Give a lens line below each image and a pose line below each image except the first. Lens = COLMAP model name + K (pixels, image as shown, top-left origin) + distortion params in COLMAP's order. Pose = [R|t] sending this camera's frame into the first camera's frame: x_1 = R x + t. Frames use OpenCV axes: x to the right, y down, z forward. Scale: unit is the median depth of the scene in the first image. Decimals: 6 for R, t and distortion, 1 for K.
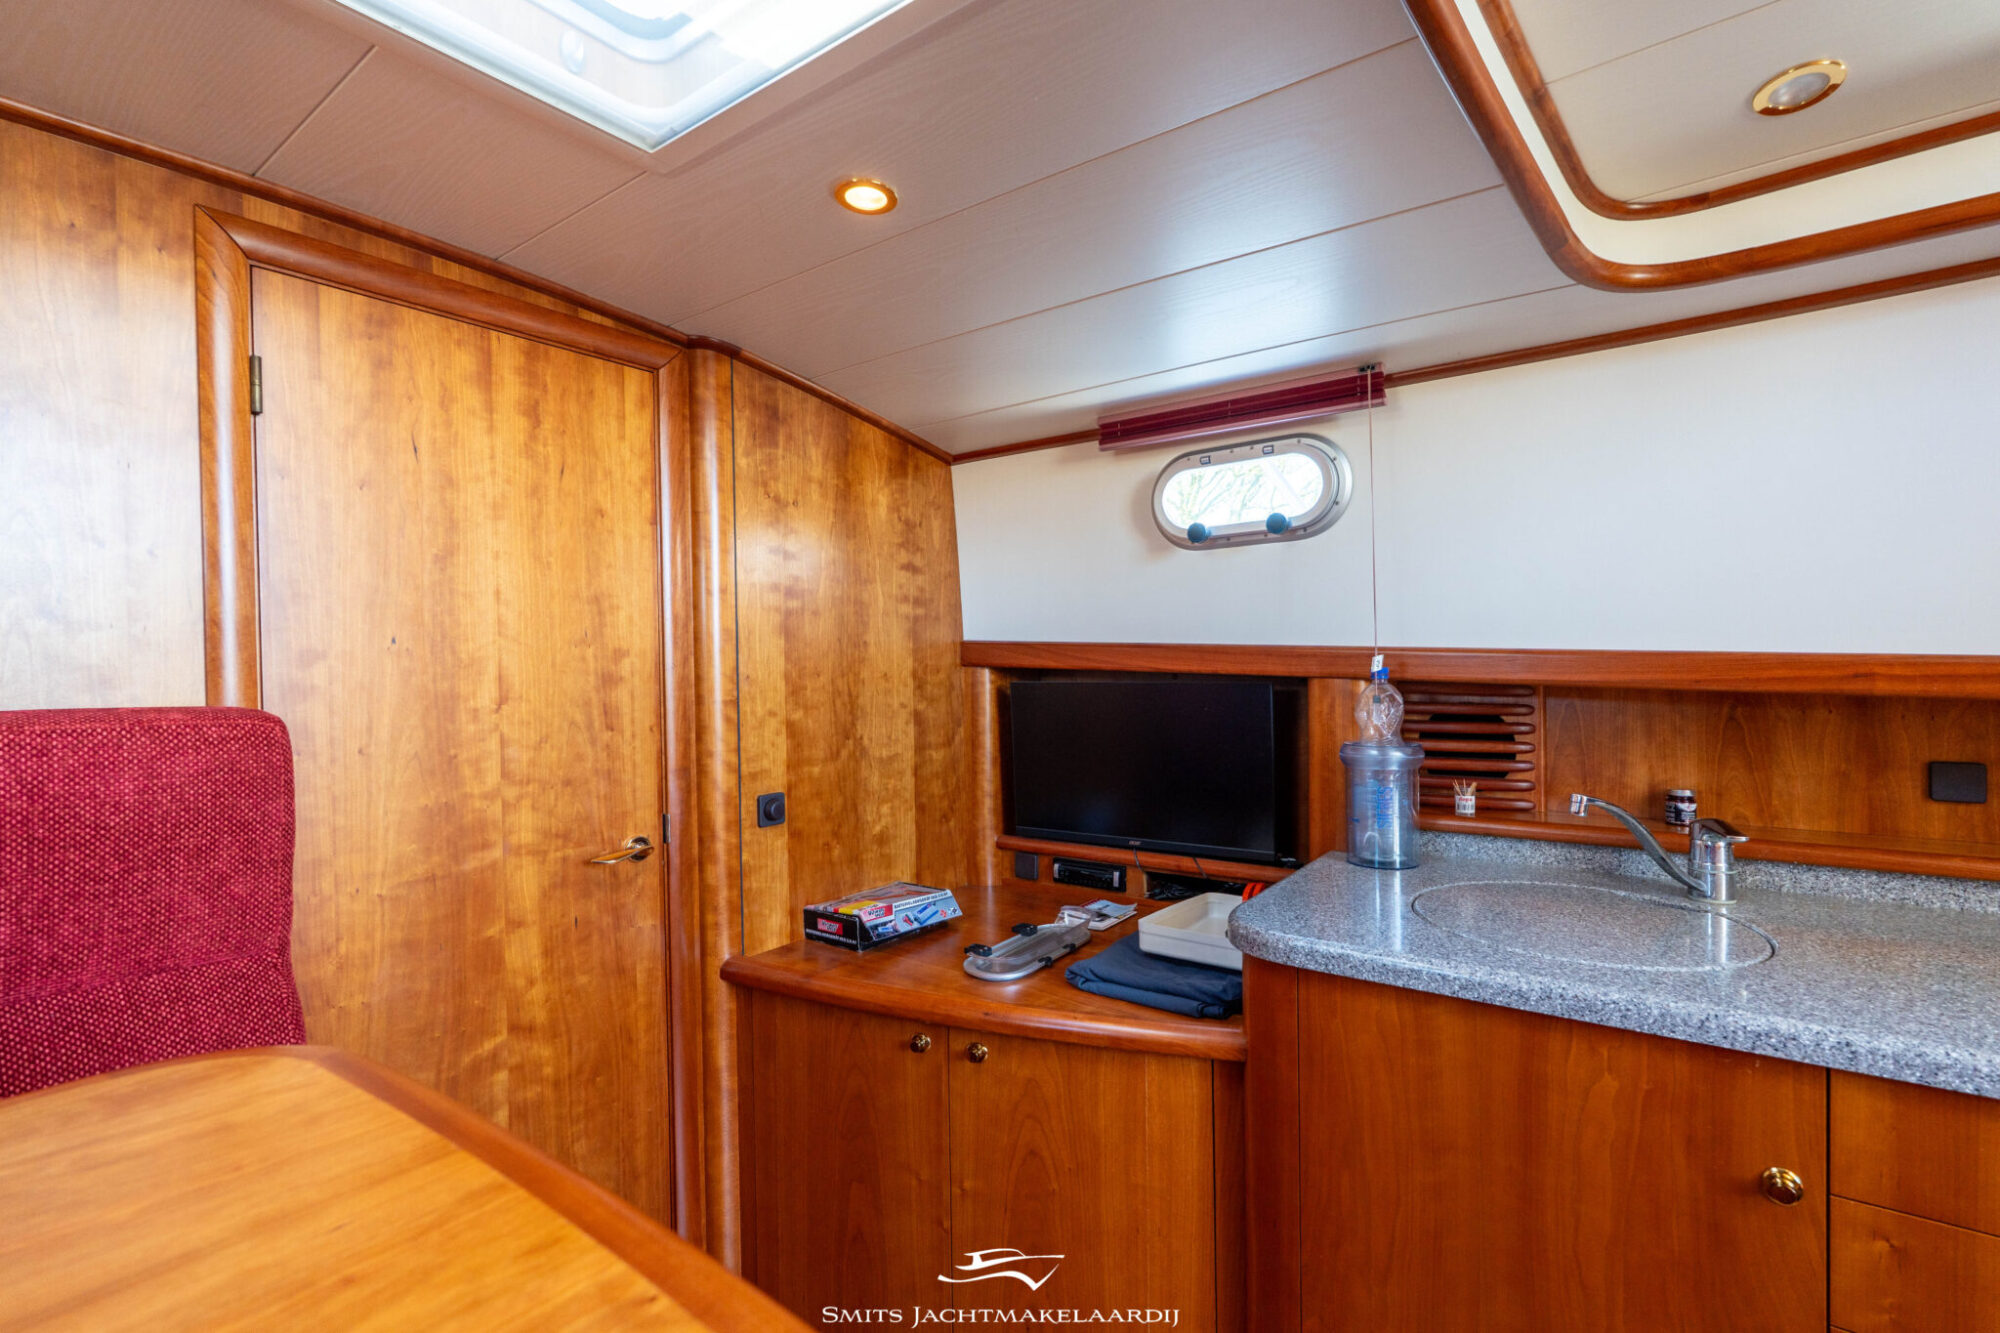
lens RADIAL K [[904.4, 0, 999.9], [0, 904.4, 669.8], [0, 0, 1]] dist [-0.000088, -0.000249]
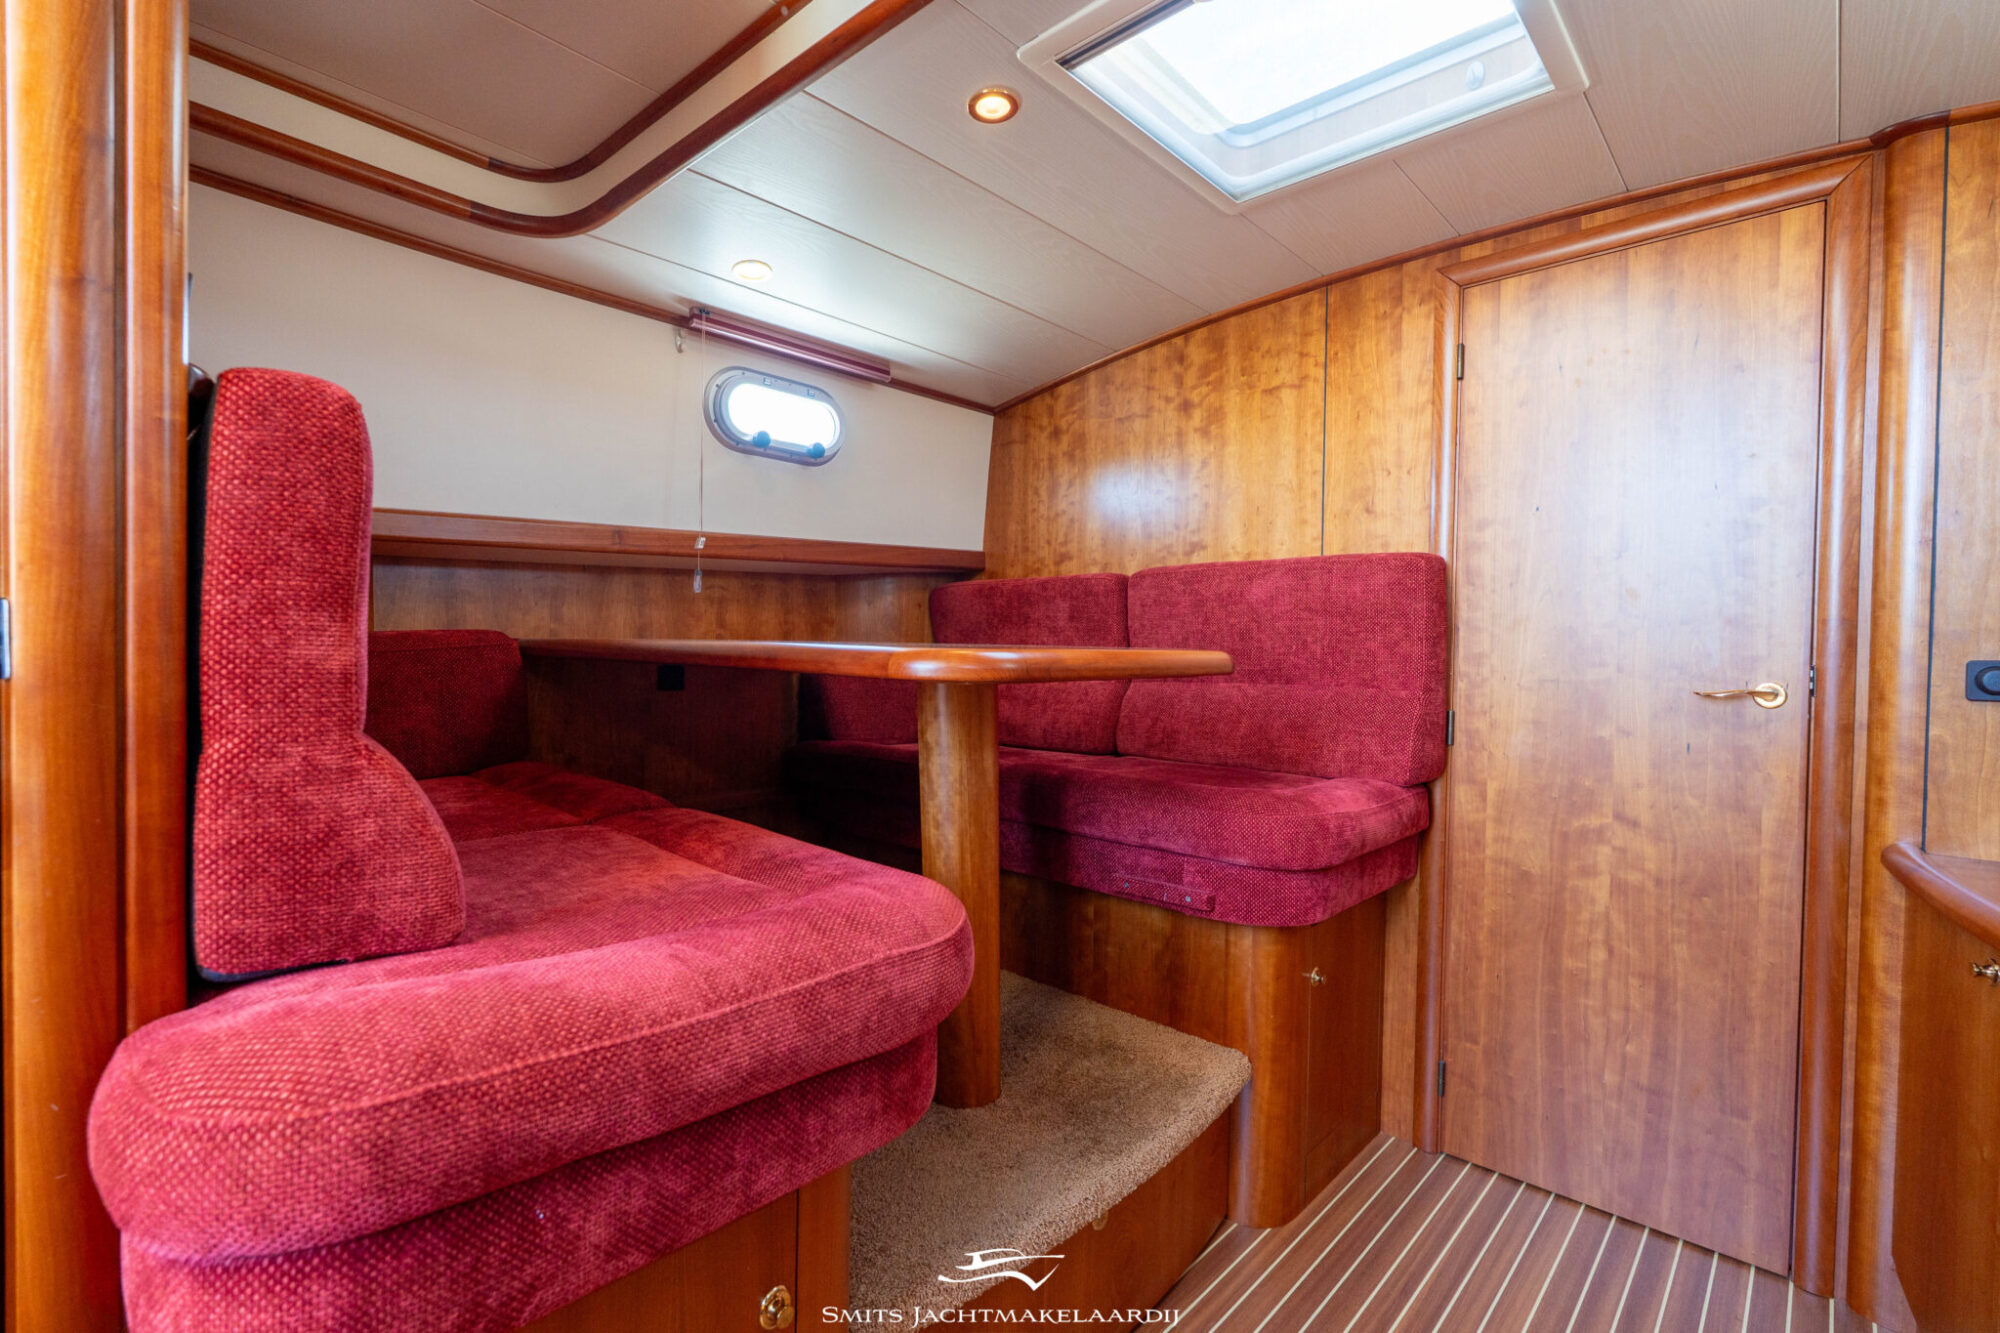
lens RADIAL K [[902.3, 0, 999.1], [0, 902.3, 667.0], [0, 0, 1]] dist [-0.000920, 0.000009]
pose [[-0.114323, 0.033098, -0.992892, 0.692123], [-0.023843, 0.999066, 0.036049, 0.152256], [0.993157, 0.027795, -0.113427, 0.267557]]
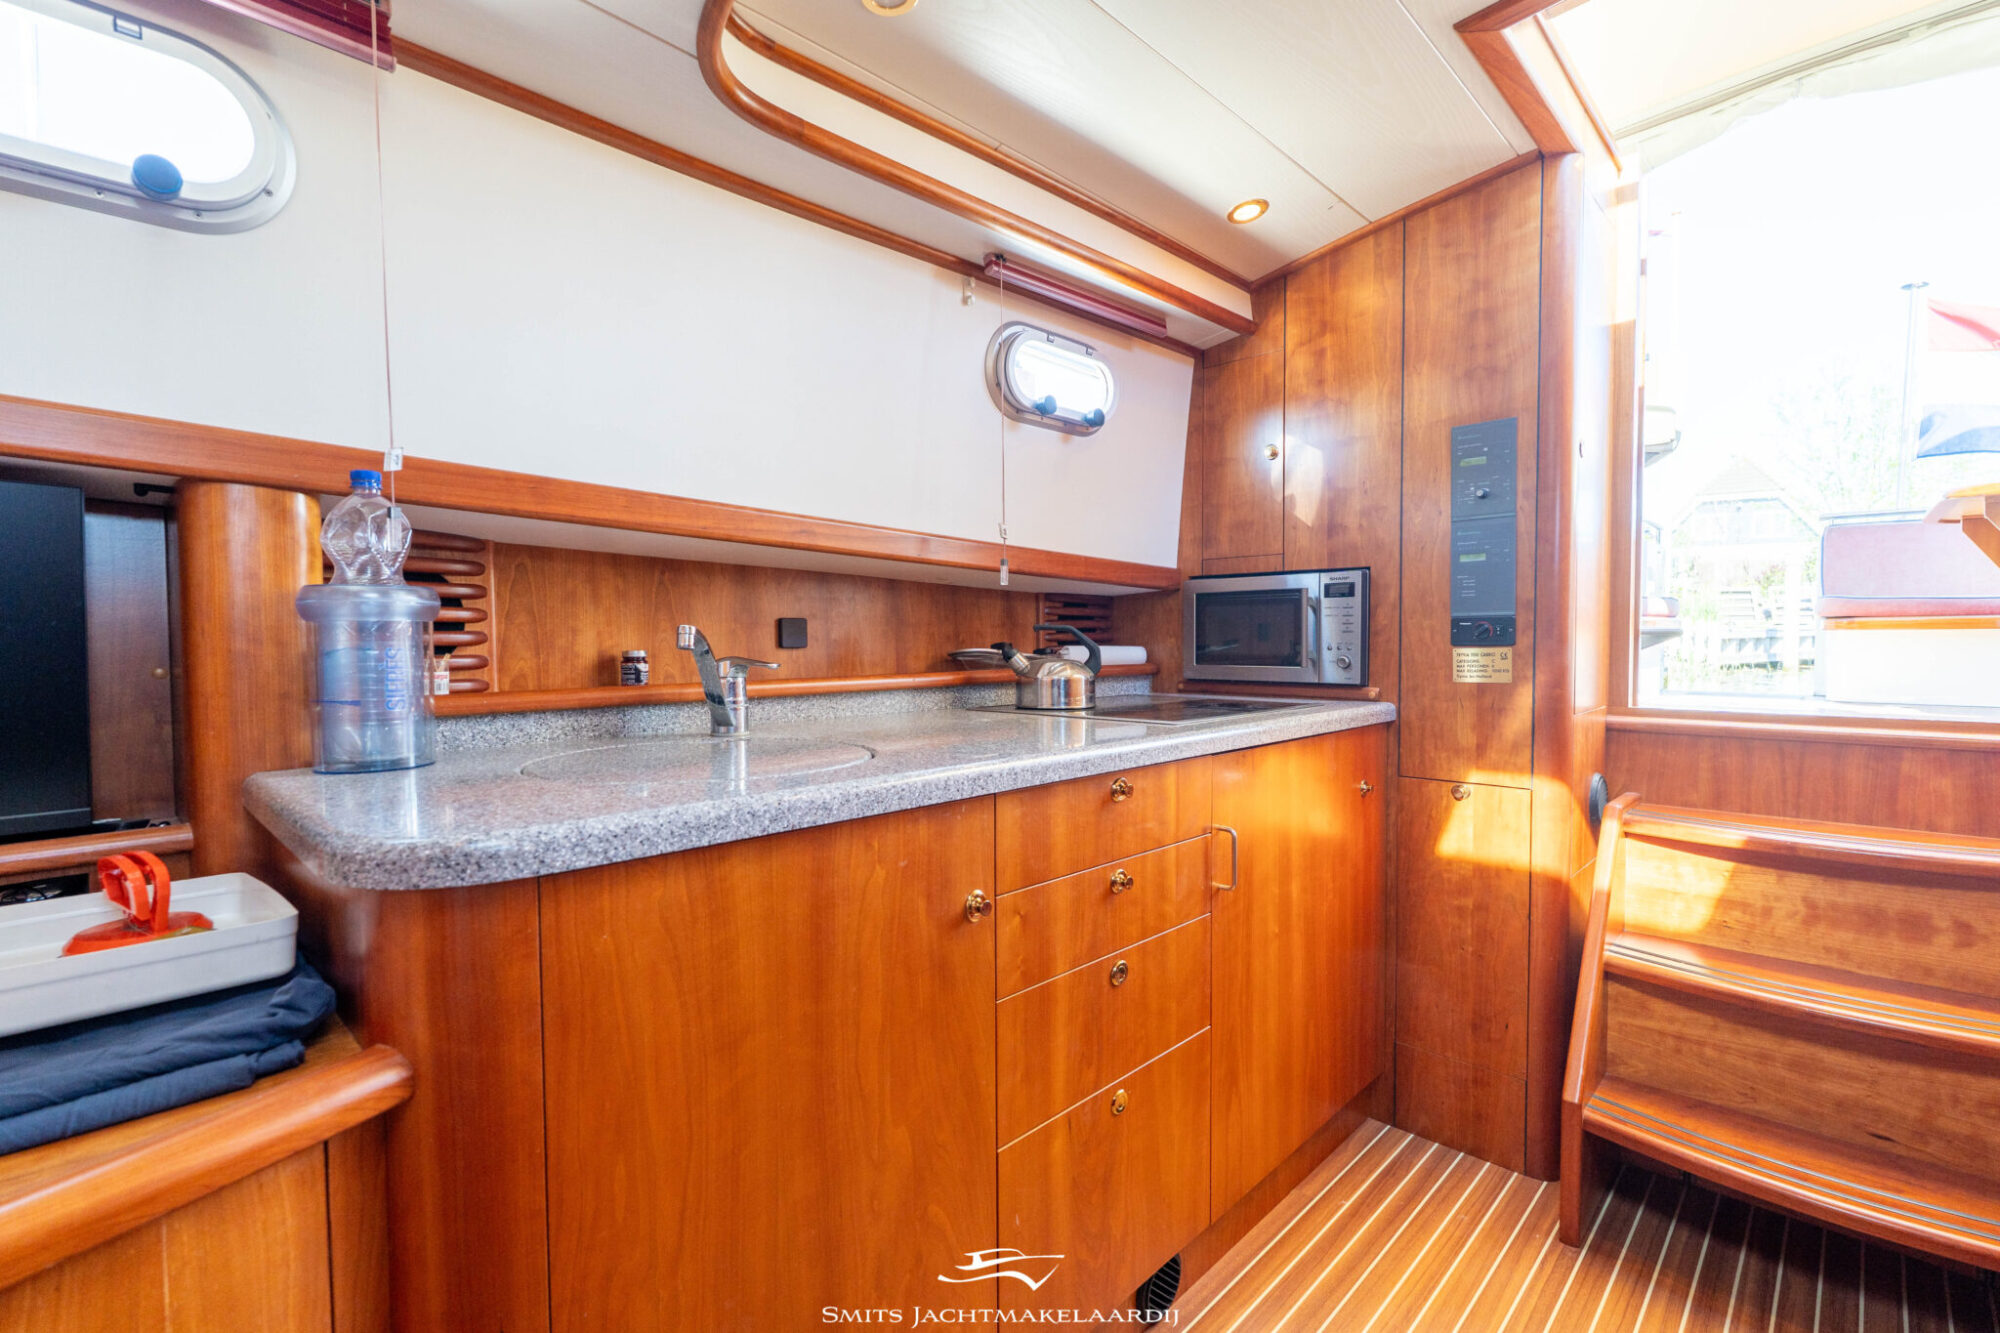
lens RADIAL K [[902.3, 0, 999.1], [0, 902.3, 667.0], [0, 0, 1]] dist [-0.000920, 0.000009]
pose [[0.139123, -0.018876, 0.990095, -0.177446], [0.013958, 0.999756, 0.017099, 0.141373], [-0.990177, 0.011441, 0.139352, 0.475846]]
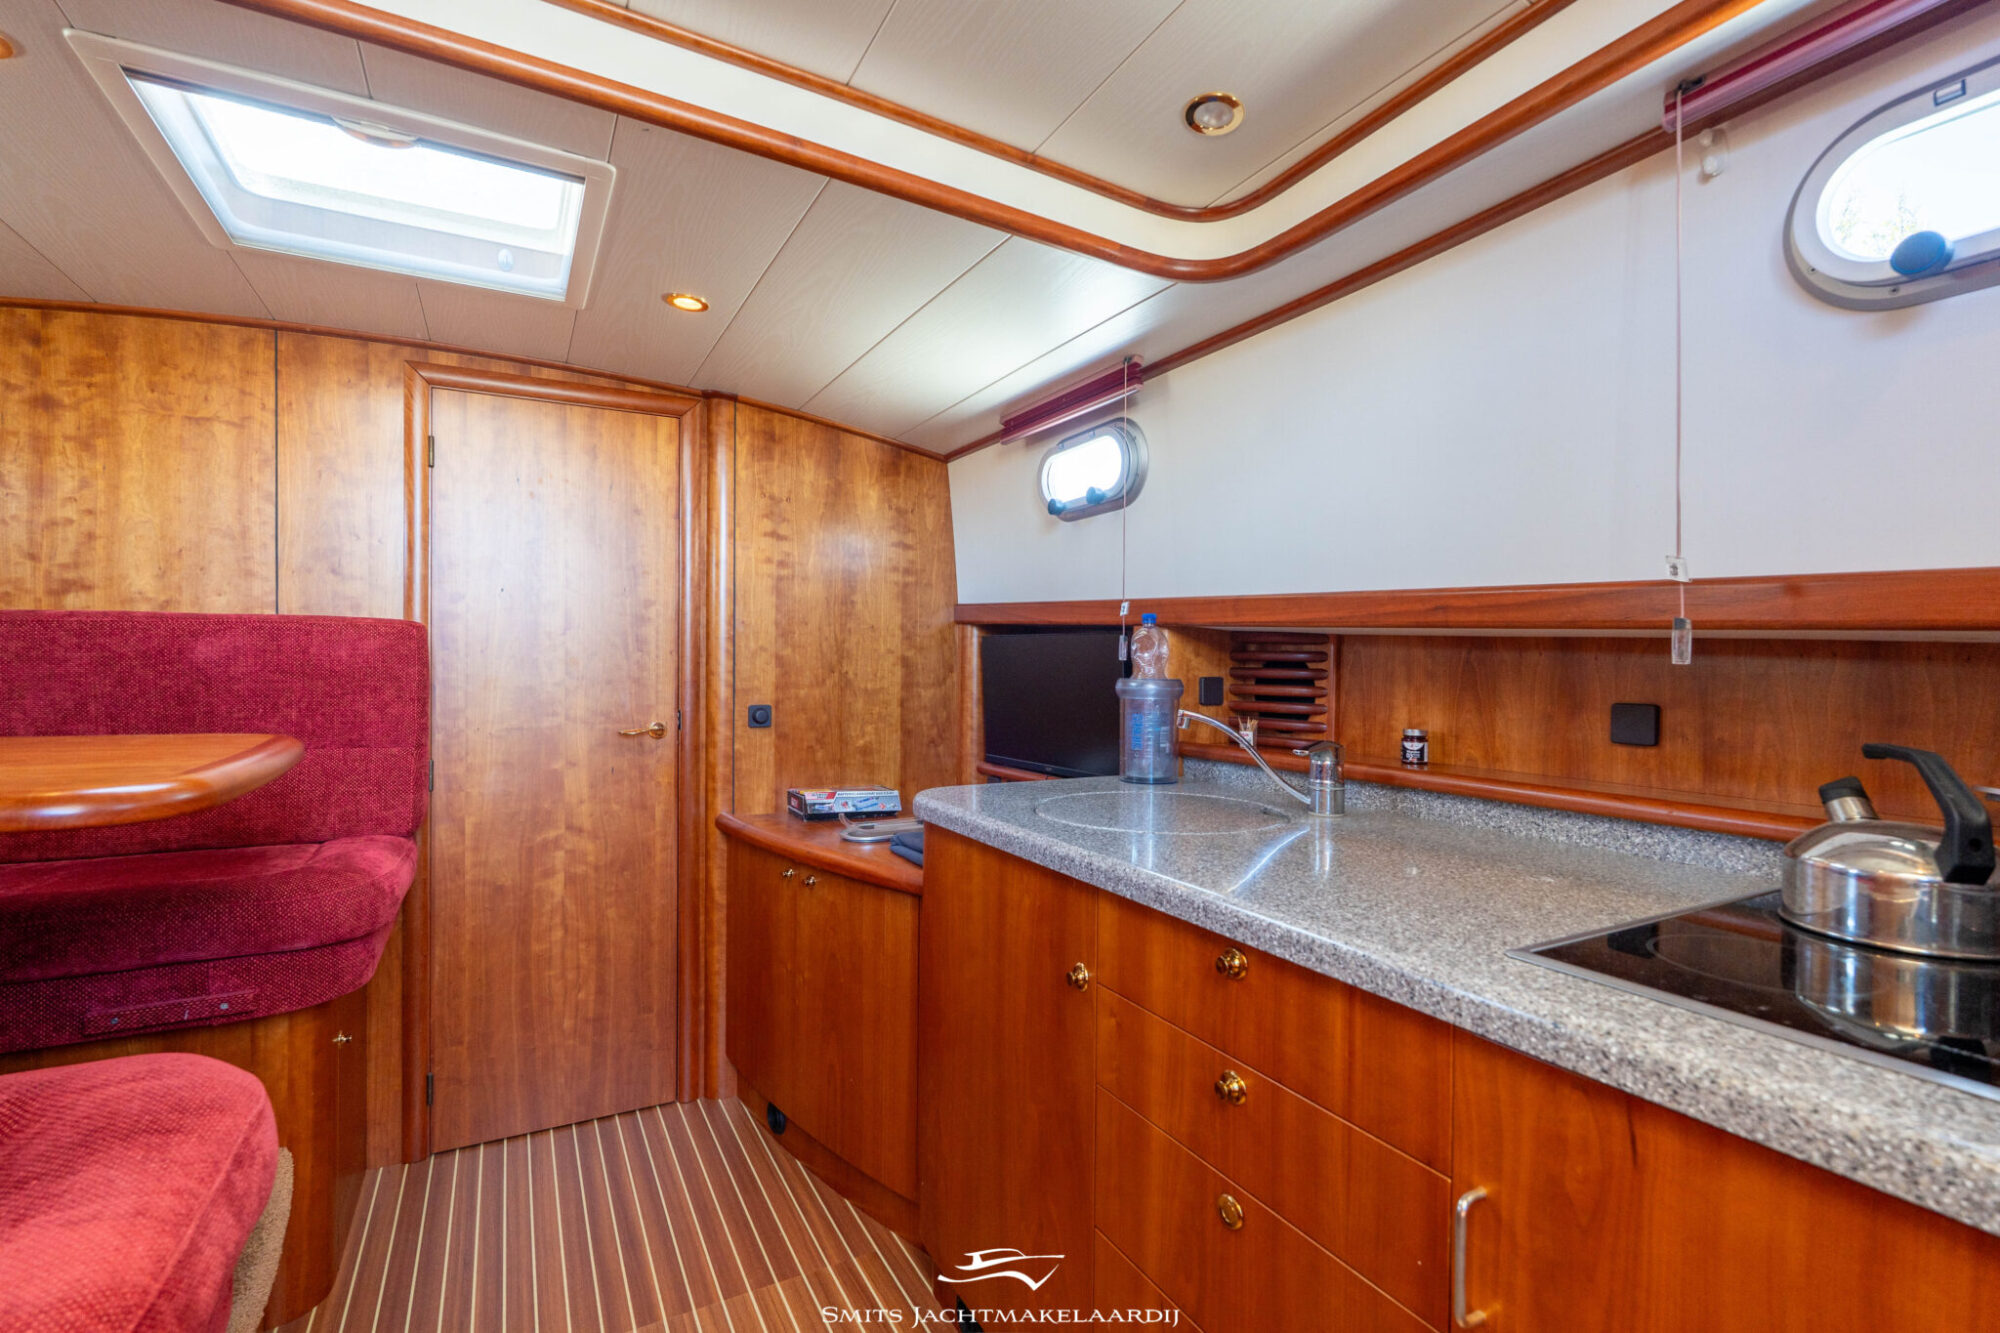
lens RADIAL K [[902.3, 0, 999.1], [0, 902.3, 667.0], [0, 0, 1]] dist [-0.000920, 0.000009]
pose [[0.906362, 0.025218, -0.421750, 0.773034], [-0.025890, 0.999656, 0.004134, 0.069818], [0.421709, 0.007172, 0.906703, -0.145747]]
